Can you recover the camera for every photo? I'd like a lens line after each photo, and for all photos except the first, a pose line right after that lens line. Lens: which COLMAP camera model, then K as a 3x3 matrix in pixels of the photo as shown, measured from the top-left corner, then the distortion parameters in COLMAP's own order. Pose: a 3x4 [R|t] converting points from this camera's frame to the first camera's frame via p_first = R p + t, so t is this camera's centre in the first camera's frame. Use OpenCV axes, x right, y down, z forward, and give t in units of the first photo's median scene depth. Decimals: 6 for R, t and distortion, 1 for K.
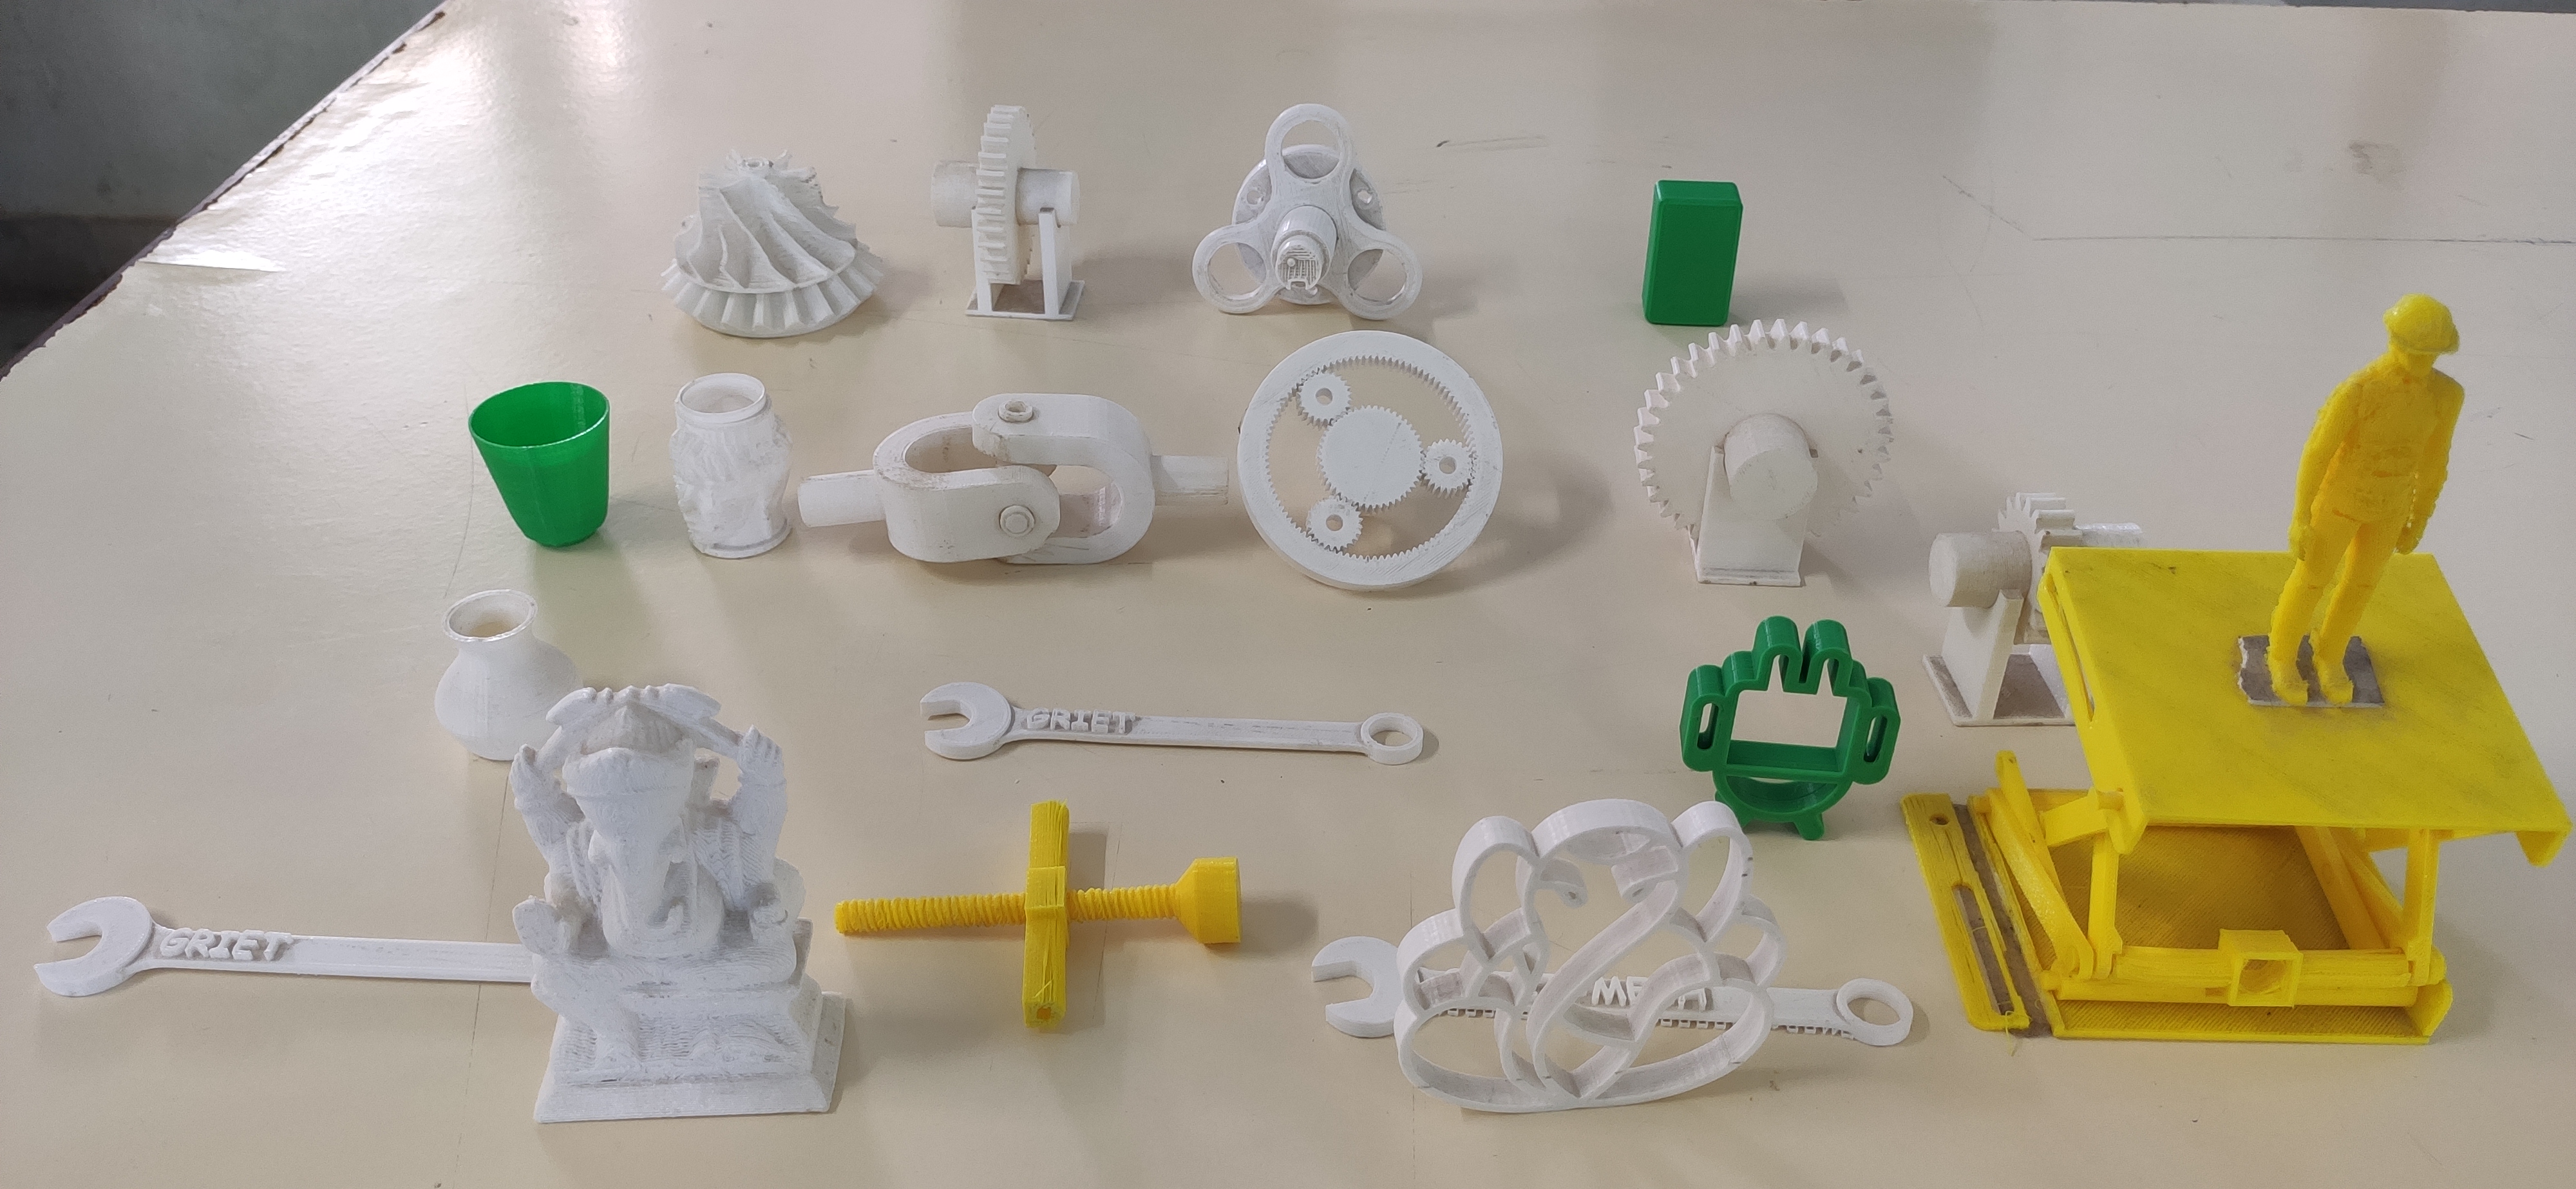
lens RADIAL K [[2318.5, 0, 1288.0], [0, 2318.5, 594.5], [0, 0, 1]] dist [0.001935, -0.131300]
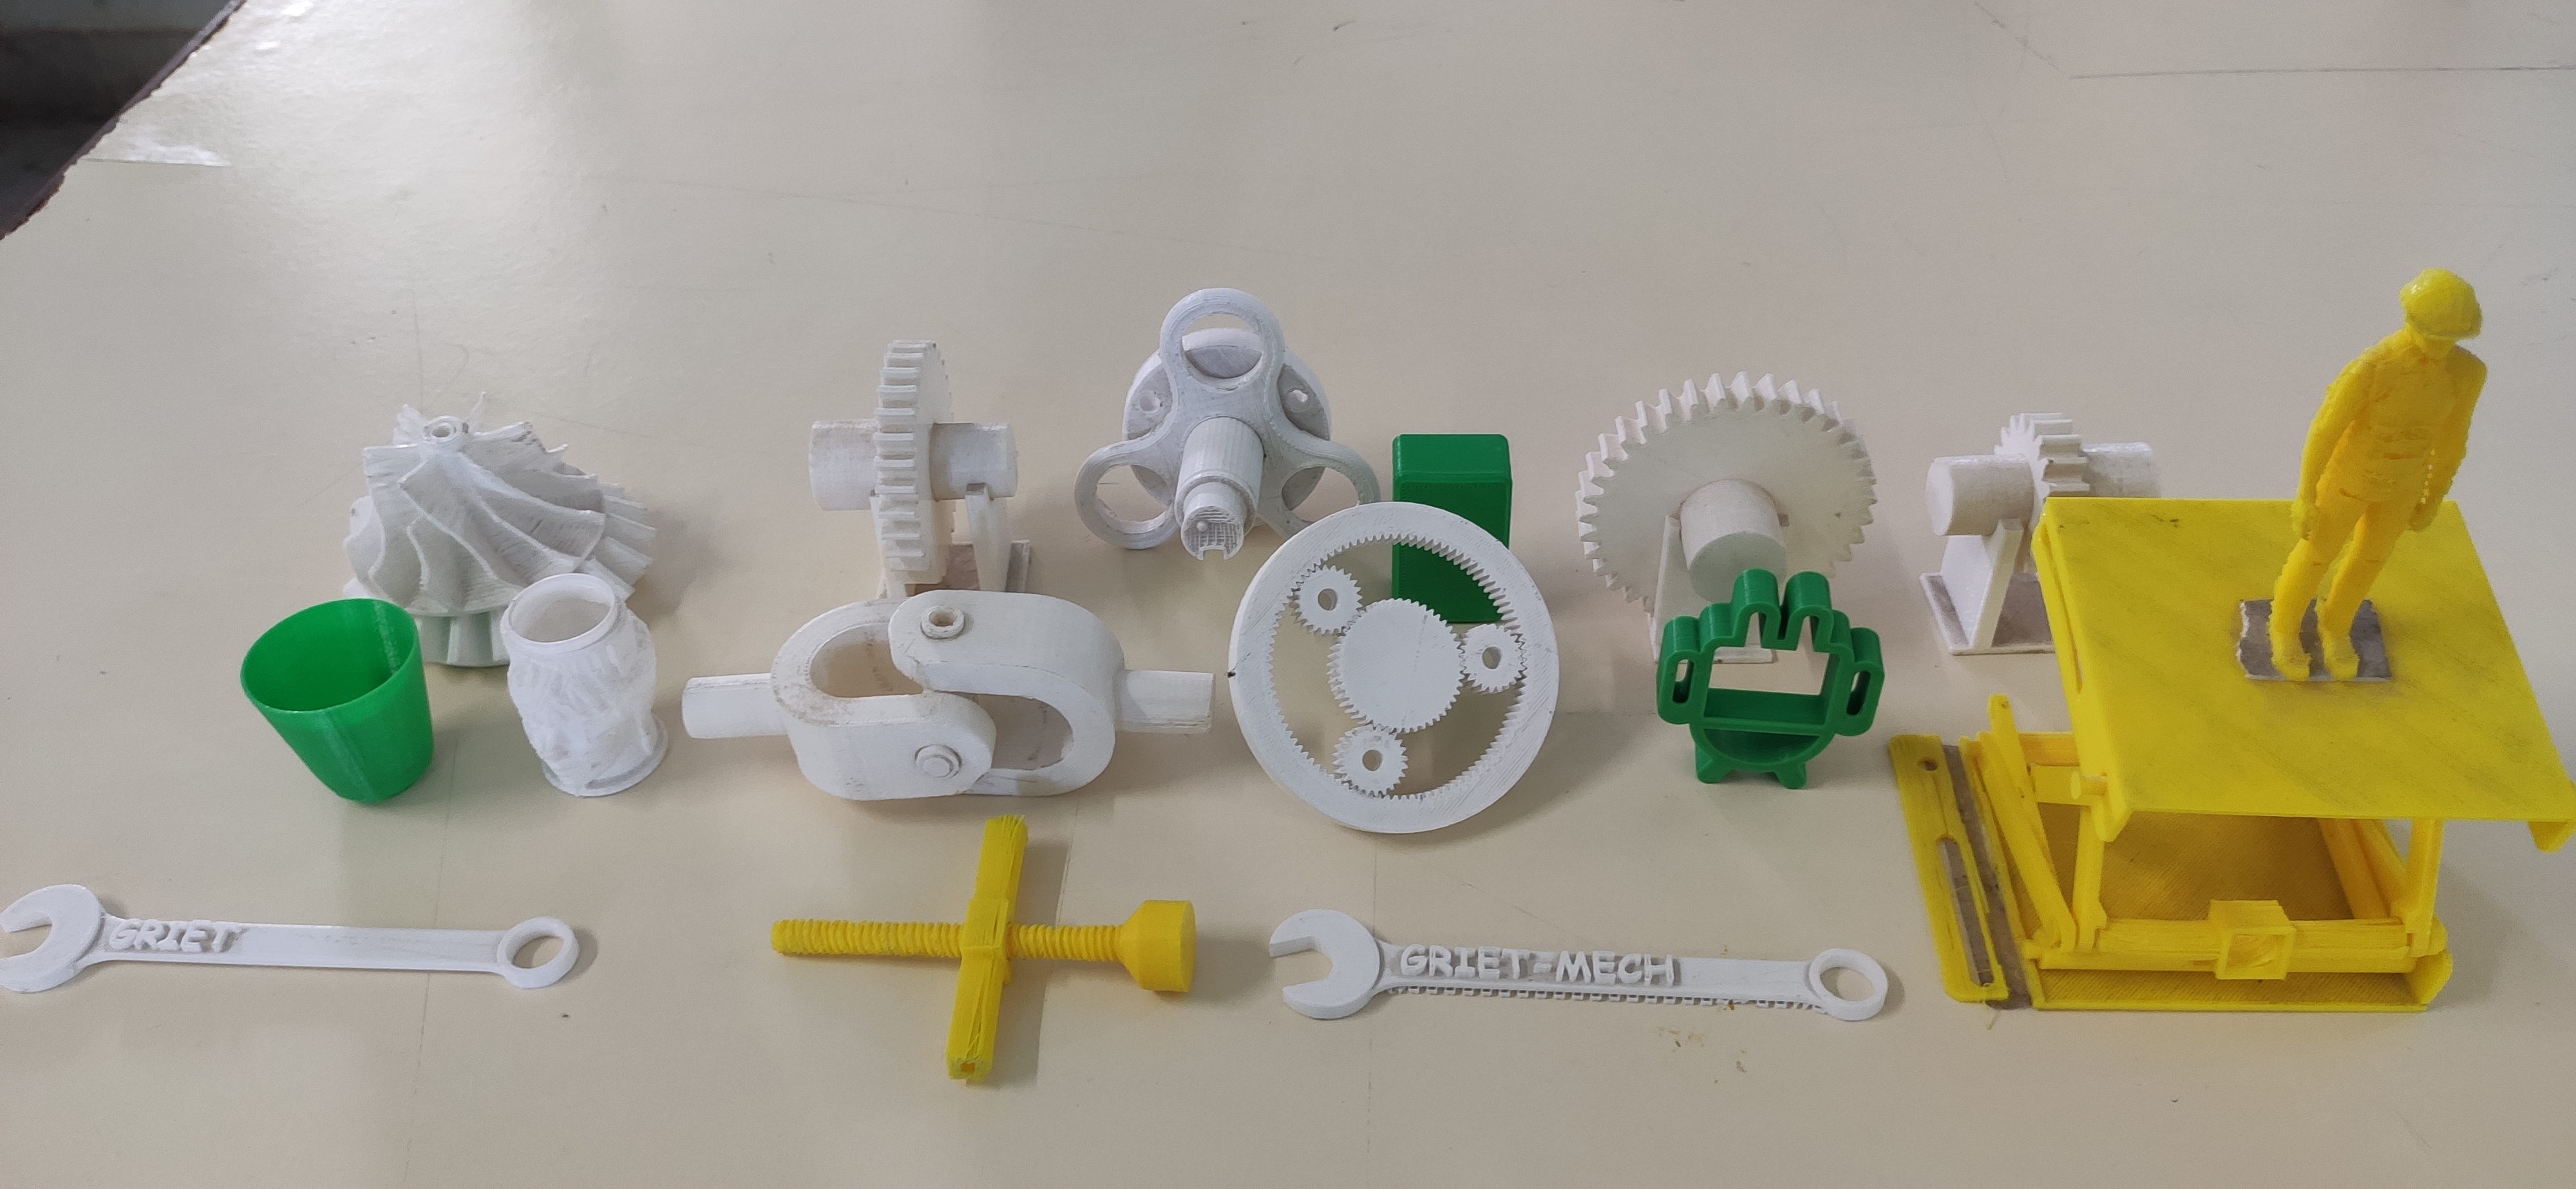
lens RADIAL K [[2318.5, 0, 1288.0], [0, 2318.5, 594.5], [0, 0, 1]] dist [0.001935, -0.131300]
pose [[0.999378, -0.012151, -0.033115, 0.052369], [0.016412, 0.991169, 0.131588, -0.113992], [0.031224, -0.132049, 0.990751, 0.050162]]
